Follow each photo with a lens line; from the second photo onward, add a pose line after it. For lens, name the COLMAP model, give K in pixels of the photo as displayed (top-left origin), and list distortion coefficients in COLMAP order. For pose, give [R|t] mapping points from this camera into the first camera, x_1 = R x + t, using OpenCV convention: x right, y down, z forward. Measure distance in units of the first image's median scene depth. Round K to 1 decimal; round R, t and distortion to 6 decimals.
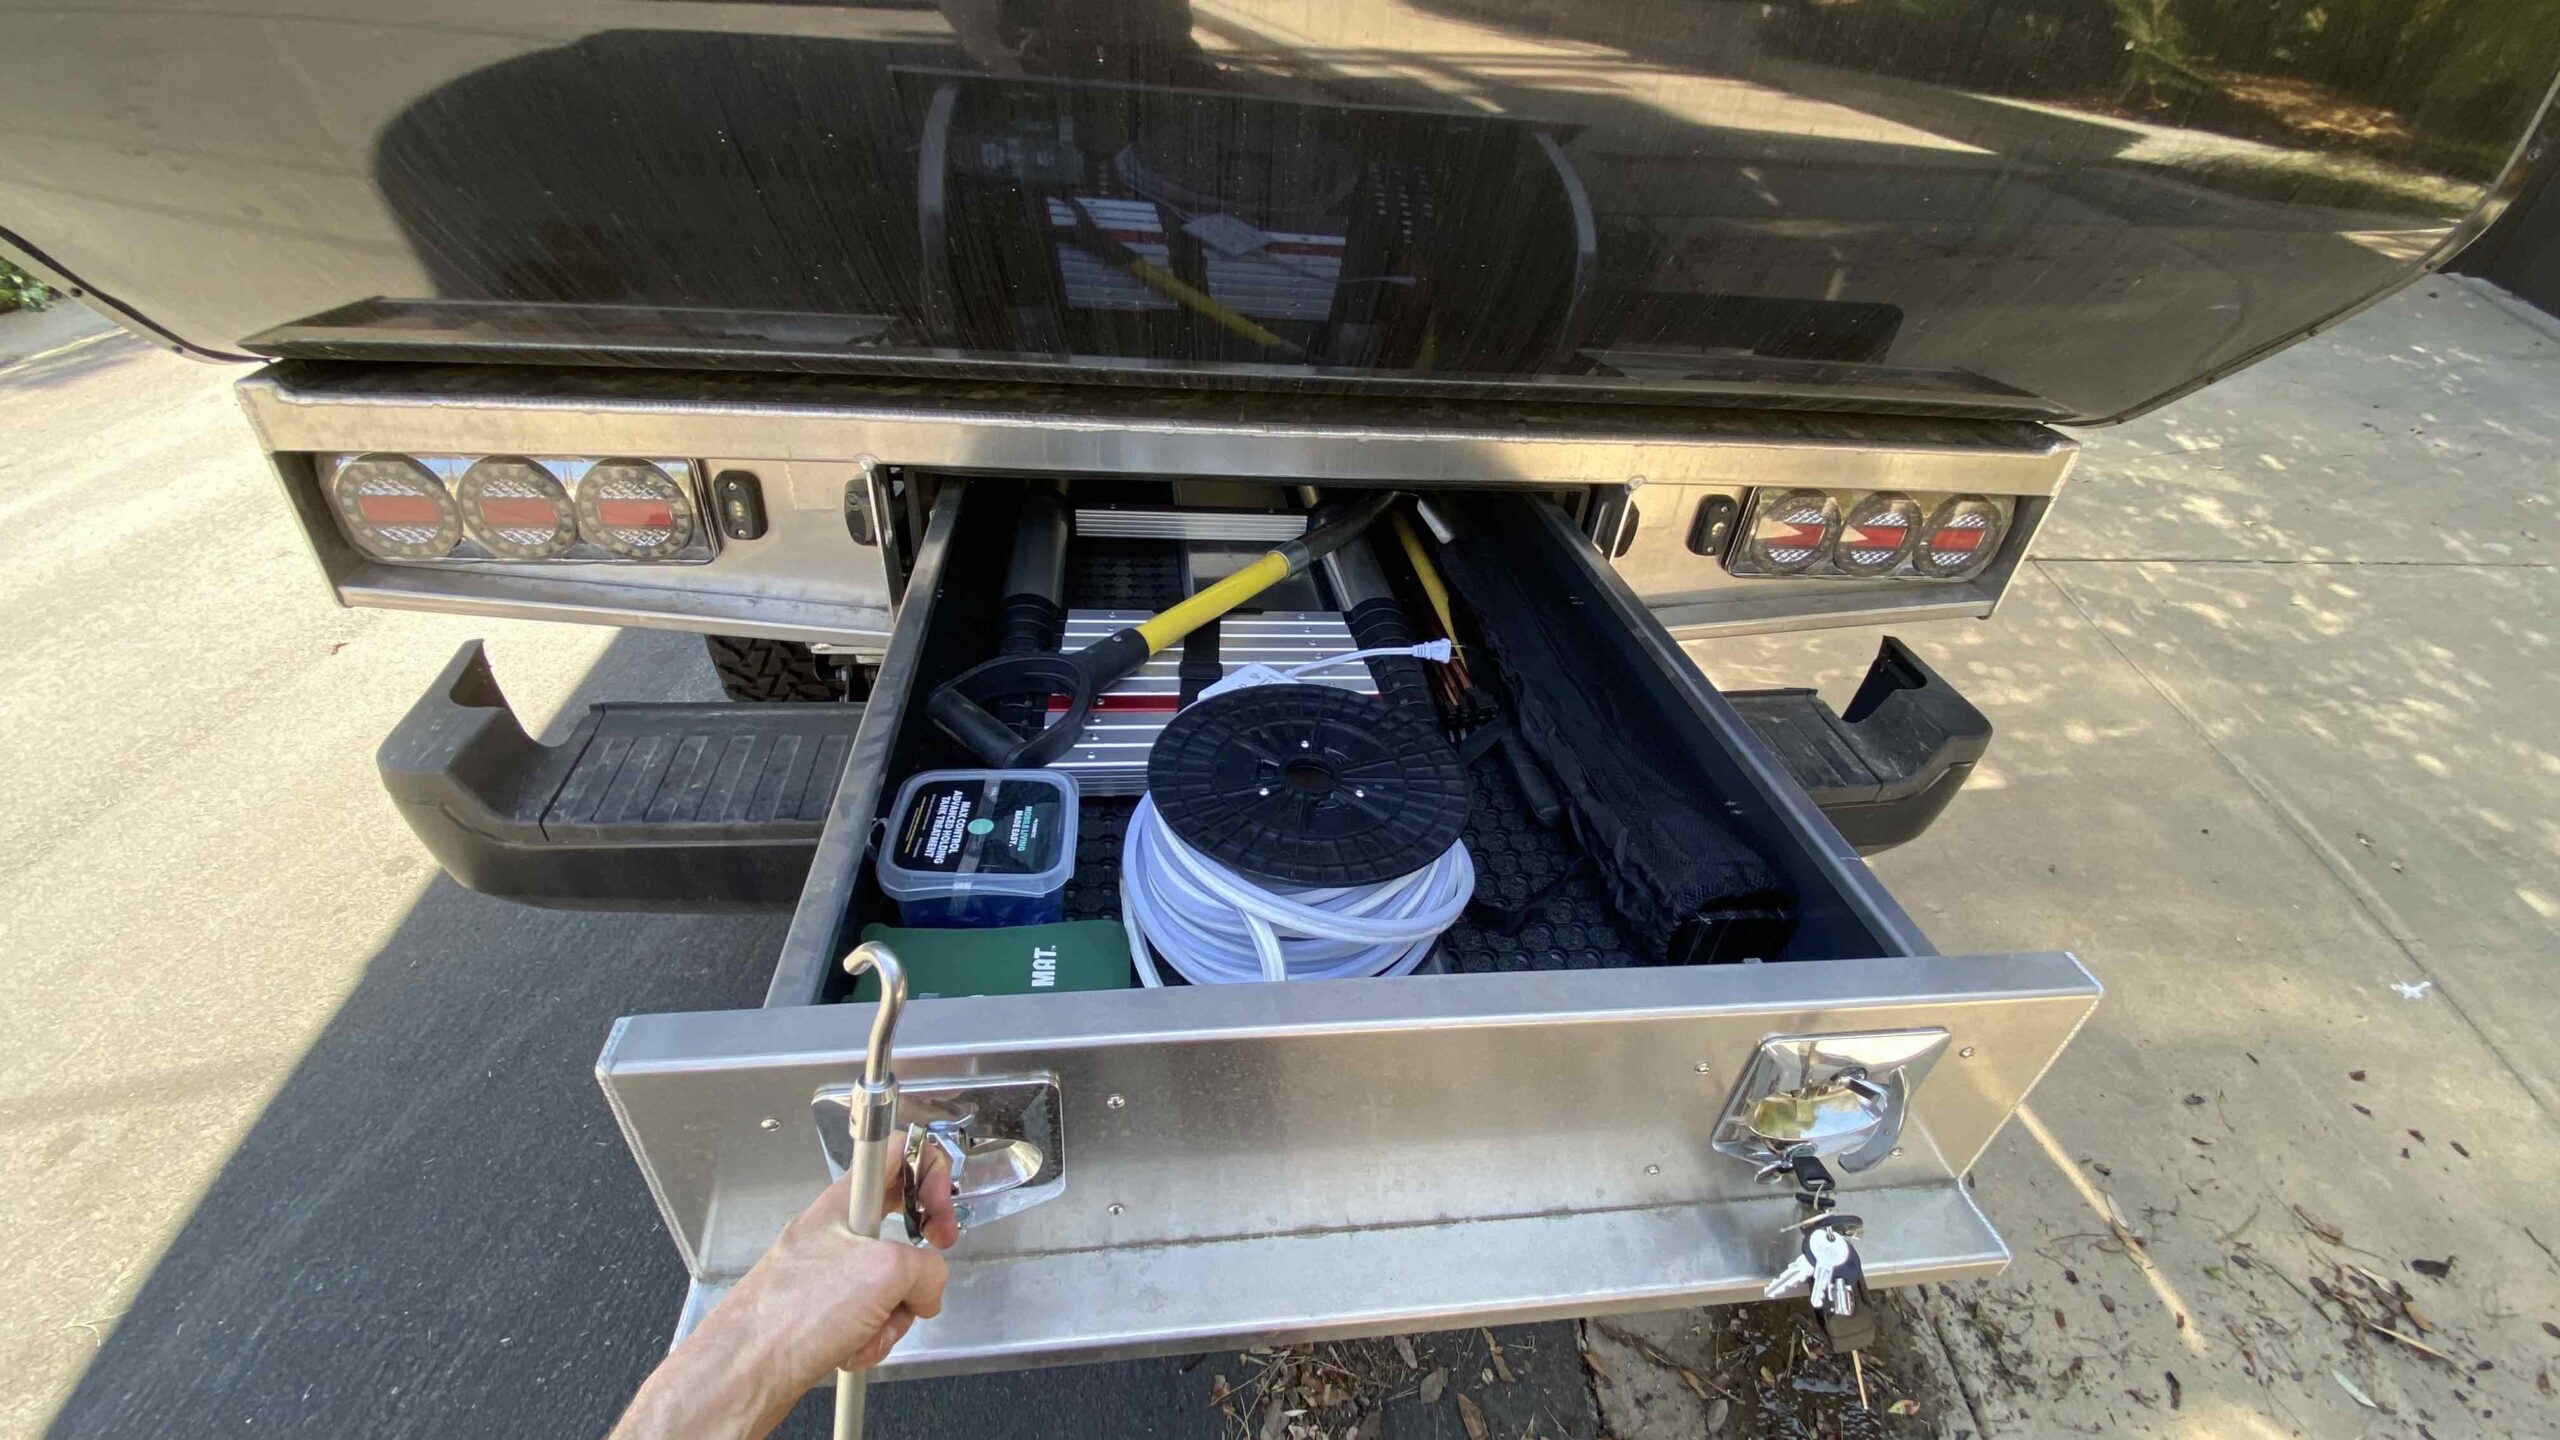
lens RADIAL K [[1046.8, 0, 1280.0], [0, 1046.8, 720.0], [0, 0, 1]] dist [0.002147, -0.012644]
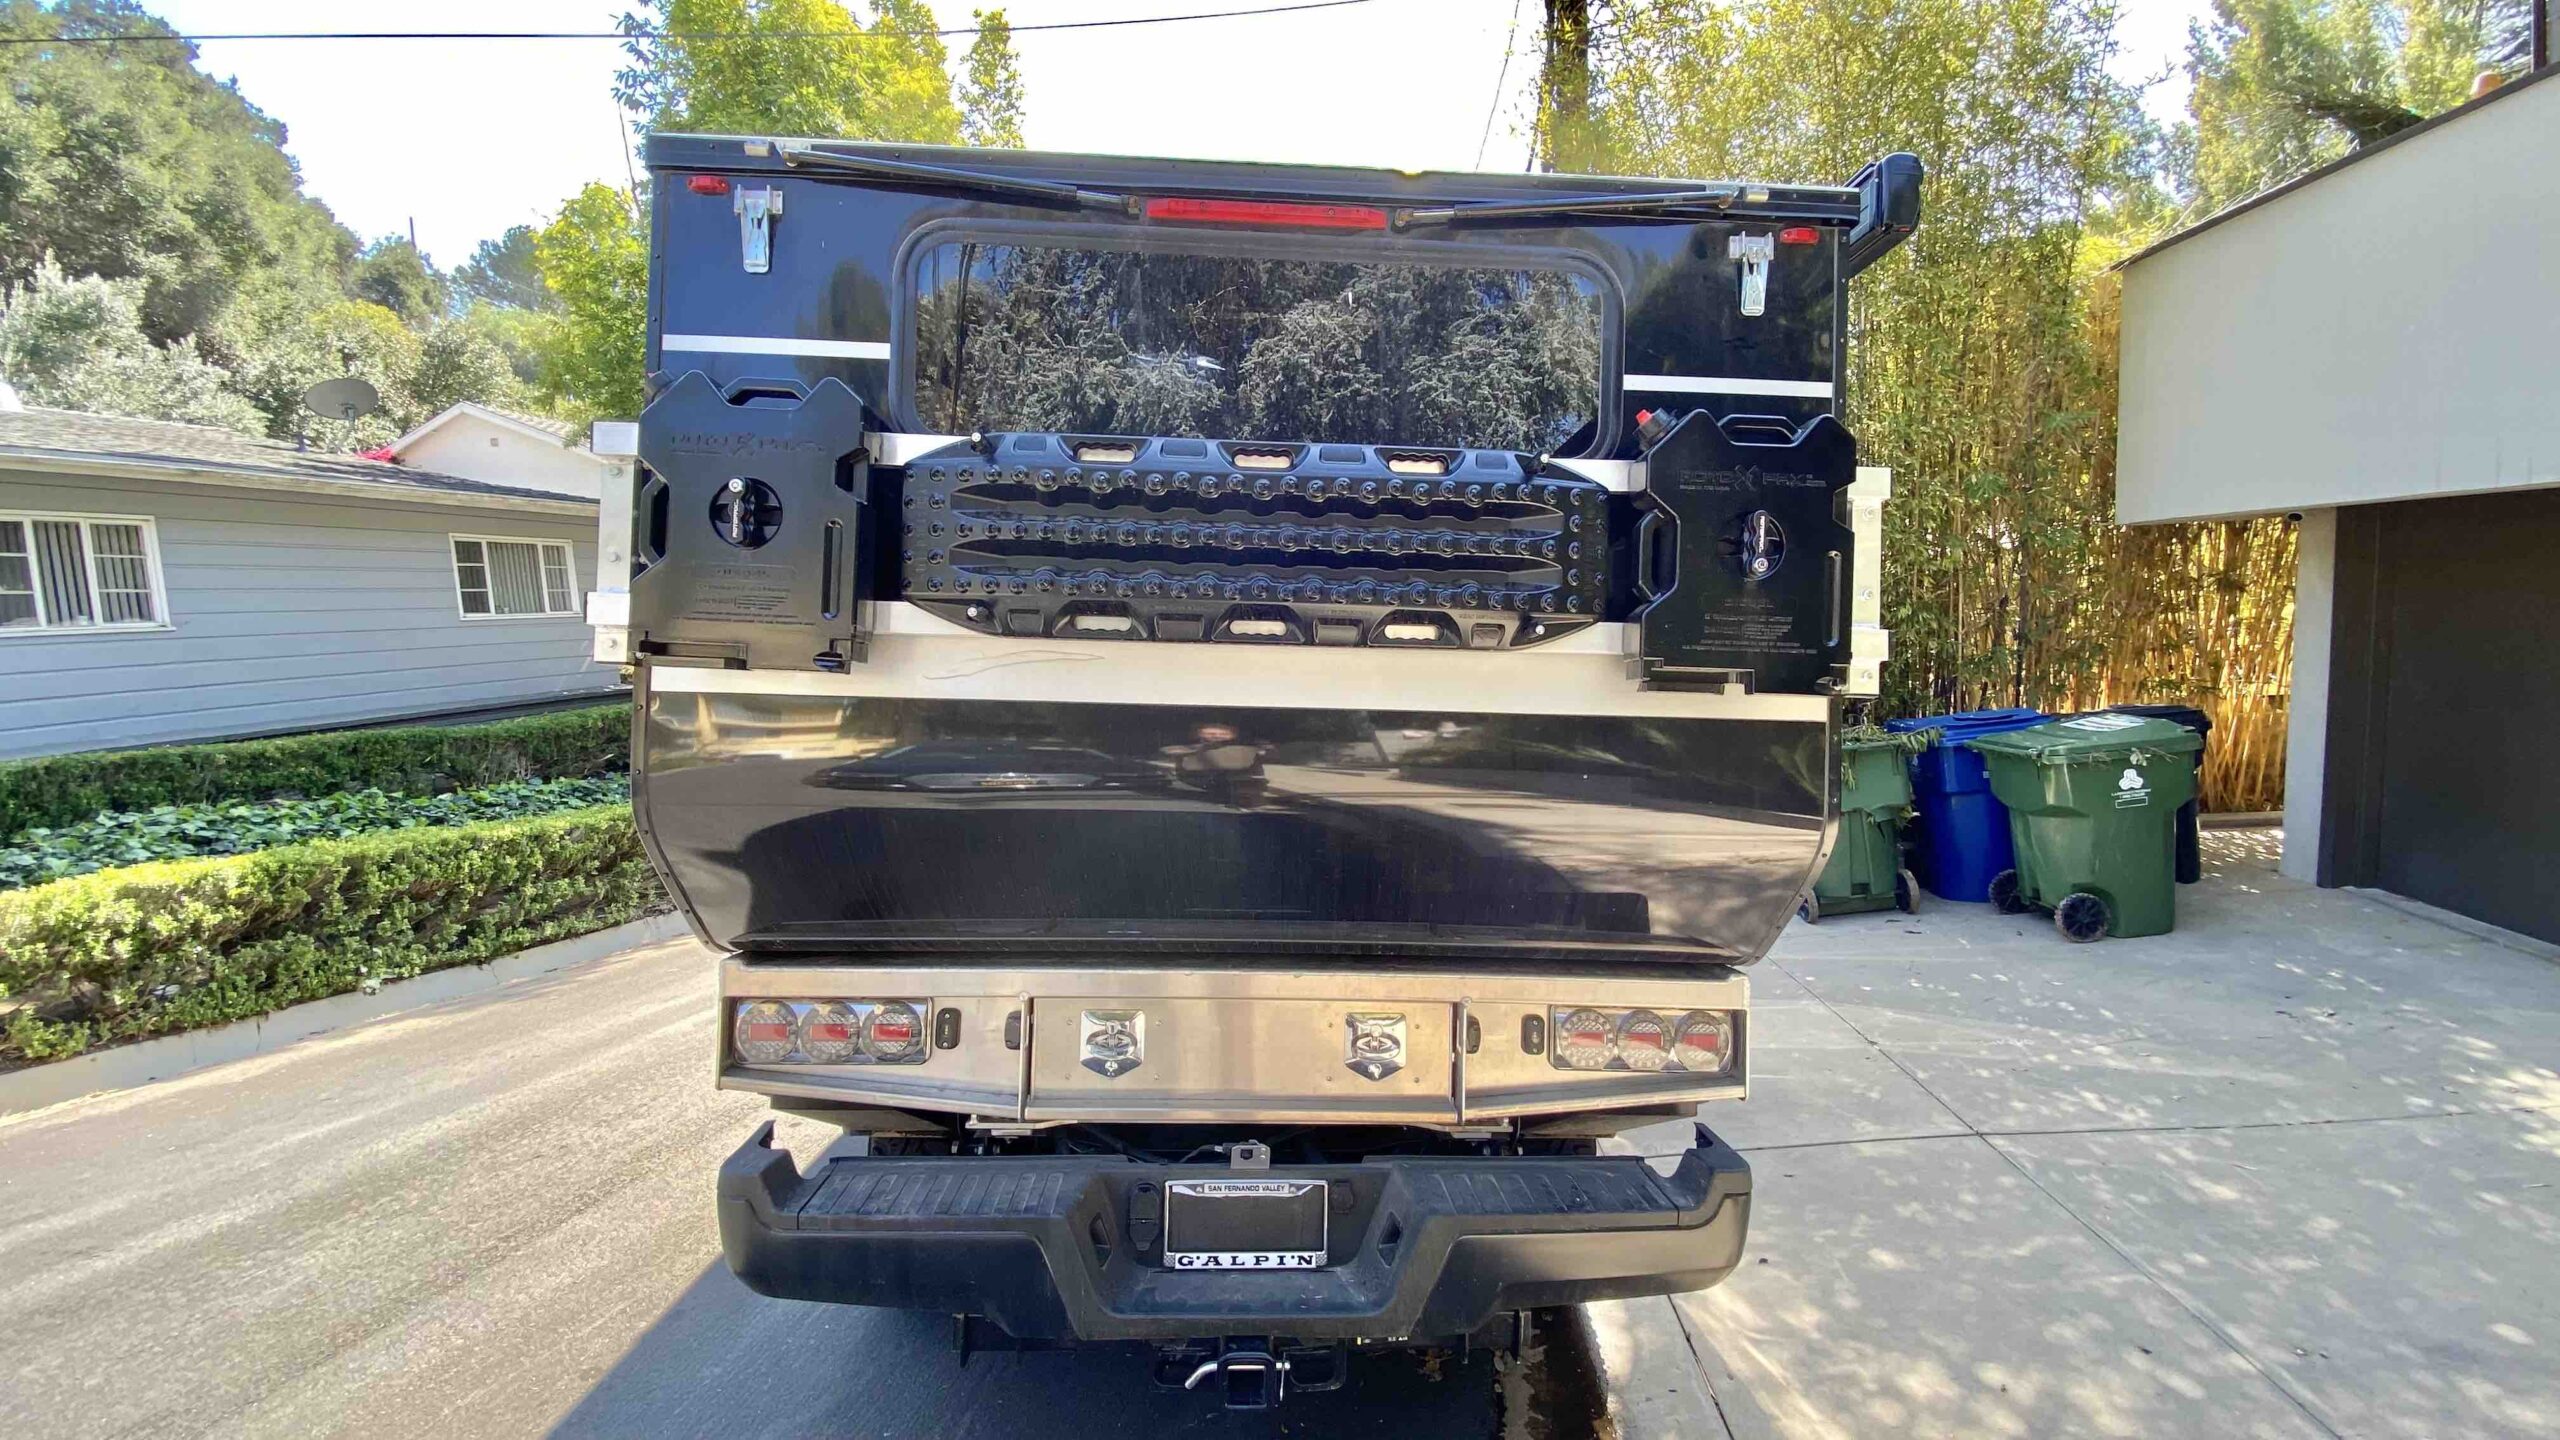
lens RADIAL K [[1046.8, 0, 1280.0], [0, 1046.8, 720.0], [0, 0, 1]] dist [0.002147, -0.012644]
pose [[0.995493, -0.055395, -0.076970, 0.178925], [-0.000796, 0.806743, -0.590902, 0.359227], [0.094828, 0.588300, 0.803063, -0.578405]]
